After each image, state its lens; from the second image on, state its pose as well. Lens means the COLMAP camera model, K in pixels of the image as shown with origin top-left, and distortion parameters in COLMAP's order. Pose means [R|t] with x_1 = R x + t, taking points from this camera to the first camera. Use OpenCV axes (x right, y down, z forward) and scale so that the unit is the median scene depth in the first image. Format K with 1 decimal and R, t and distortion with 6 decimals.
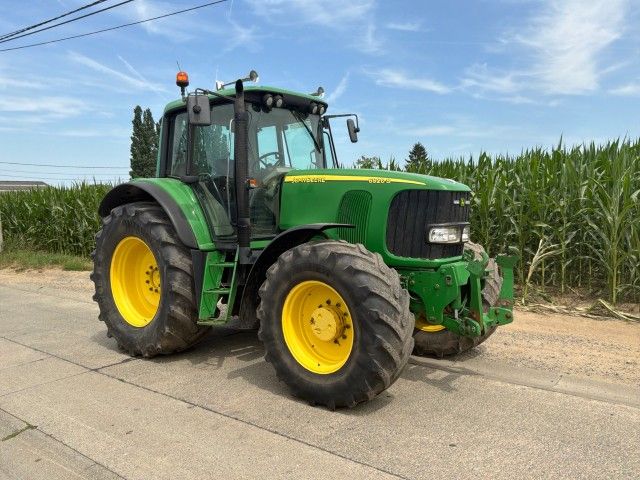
lens RADIAL K [[536.4, 0, 319.9], [0, 536.4, 248.8], [0, 0, 1]] dist [0.054084, -0.091840]
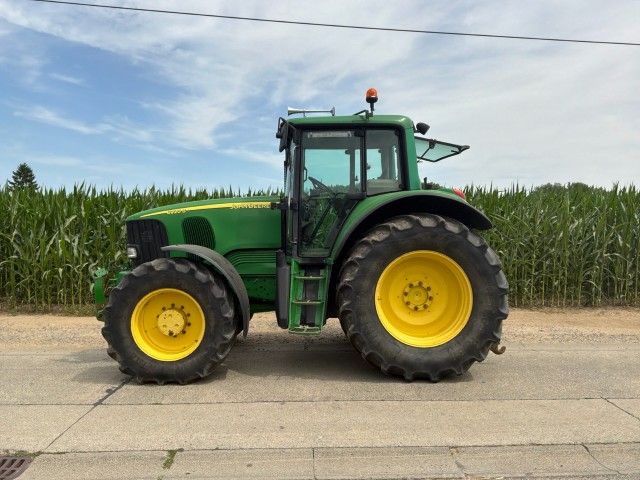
lens RADIAL K [[536.4, 0, 323.4], [0, 536.4, 243.3], [0, 0, 1]] dist [0.054084, -0.091840]
pose [[0.749270, 0.011546, 0.662164, -0.624122], [0.032657, 0.997987, -0.054355, 0.016886], [-0.661459, 0.062351, 0.747385, 0.081584]]
